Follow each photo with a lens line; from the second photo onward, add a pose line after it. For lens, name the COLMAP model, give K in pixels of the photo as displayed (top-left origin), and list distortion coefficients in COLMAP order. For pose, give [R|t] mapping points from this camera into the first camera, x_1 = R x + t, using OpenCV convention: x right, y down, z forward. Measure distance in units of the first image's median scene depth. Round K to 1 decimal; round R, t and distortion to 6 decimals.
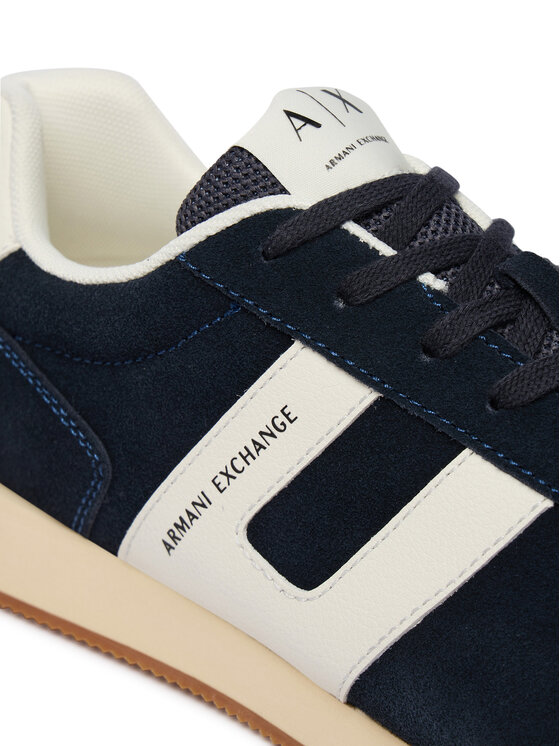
lens RADIAL K [[2239.6, 0, 280.0], [0, 2239.6, 373.0], [0, 0, 1]] dist [-0.029549, -0.190980]
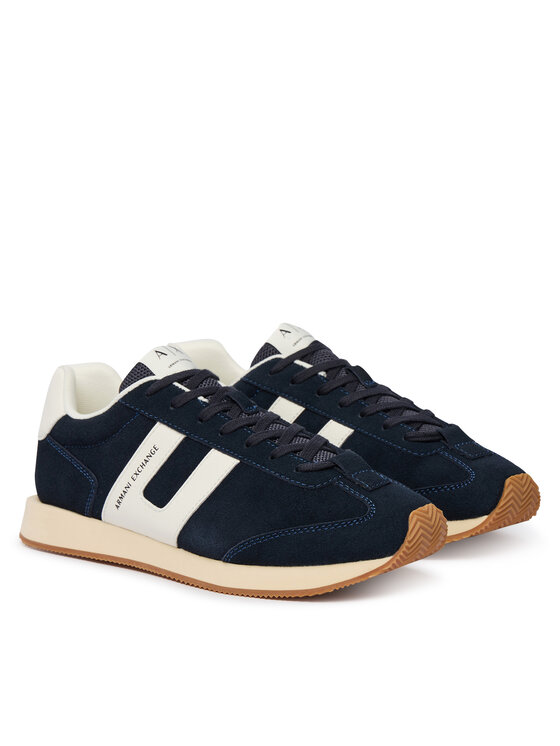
lens RADIAL K [[2239.6, 0, 280.0], [0, 2239.6, 373.0], [0, 0, 1]] dist [-0.029549, -0.190980]
pose [[0.998429, -0.037077, -0.042000, 0.288492], [0.022293, 0.950701, -0.309307, 0.823180], [0.051398, 0.307885, 0.950034, -1.768822]]
